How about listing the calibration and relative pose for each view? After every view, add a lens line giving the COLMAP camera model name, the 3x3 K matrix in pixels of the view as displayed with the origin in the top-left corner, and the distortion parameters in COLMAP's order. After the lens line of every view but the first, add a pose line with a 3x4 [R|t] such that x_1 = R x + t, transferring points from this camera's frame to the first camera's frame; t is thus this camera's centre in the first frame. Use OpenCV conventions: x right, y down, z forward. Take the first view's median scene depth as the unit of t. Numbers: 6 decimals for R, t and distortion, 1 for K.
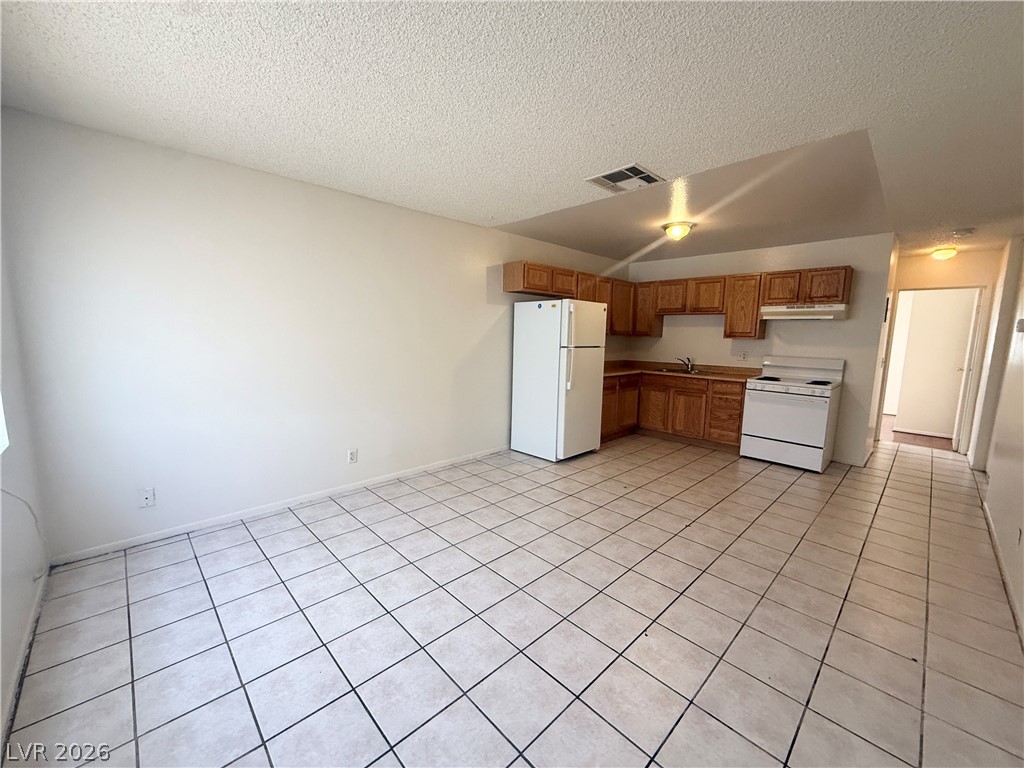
lens RADIAL K [[405.8, 0, 509.8], [0, 405.8, 385.5], [0, 0, 1]] dist [-0.000830, -0.000658]
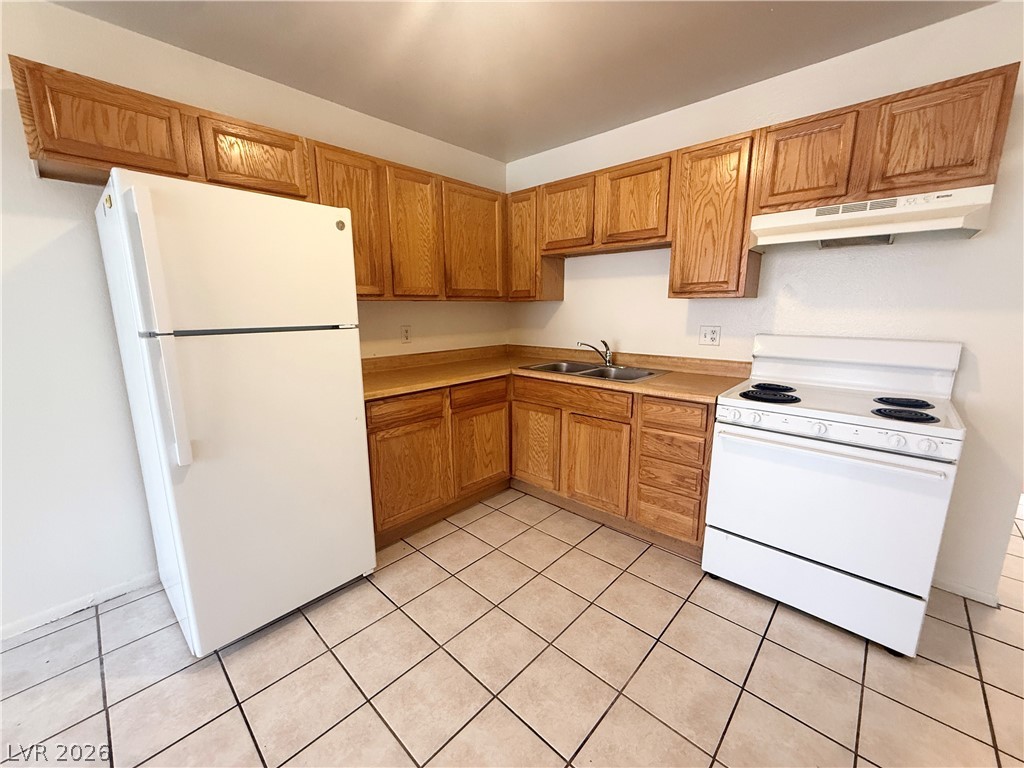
lens RADIAL K [[405.8, 0, 510.0], [0, 405.8, 386.5], [0, 0, 1]] dist [-0.000830, -0.000658]
pose [[0.998332, -0.034913, 0.045970, 0.350941], [0.031756, 0.997199, 0.067713, -0.058825], [-0.048206, -0.066140, 0.996645, 0.593053]]
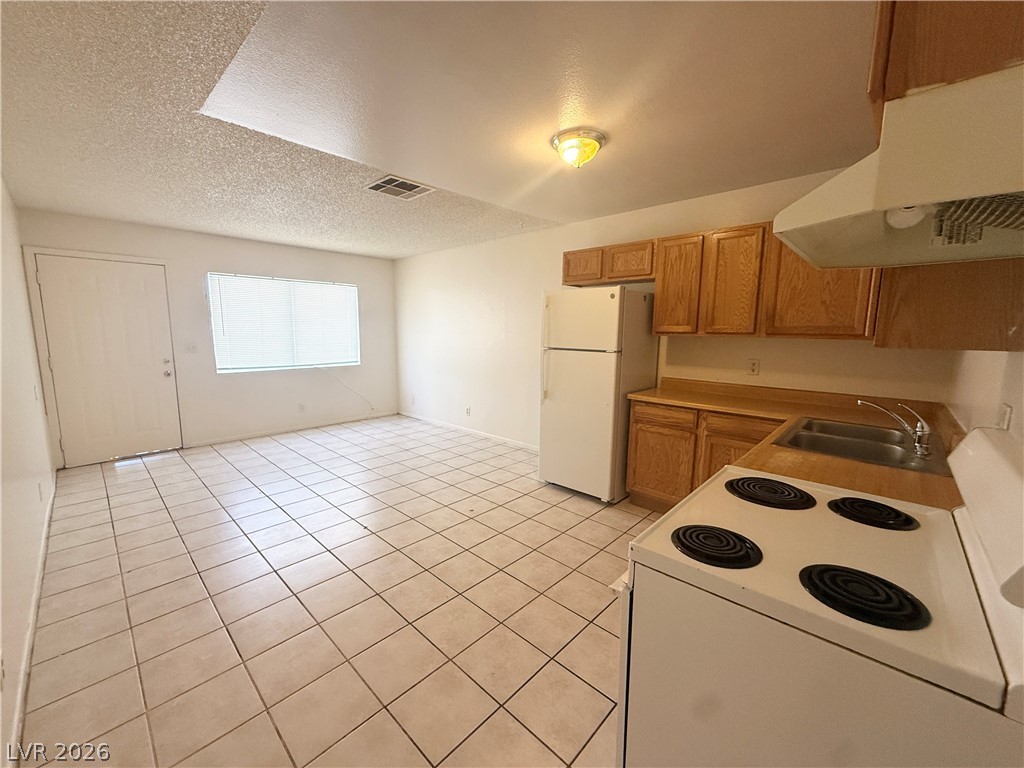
lens RADIAL K [[405.8, 0, 511.7], [0, 405.8, 388.1], [0, 0, 1]] dist [-0.000830, -0.000658]
pose [[0.053593, 0.125048, -0.990702, 0.867853], [-0.138961, 0.983408, 0.116611, -0.089102], [0.988847, 0.131419, 0.070081, 0.778034]]
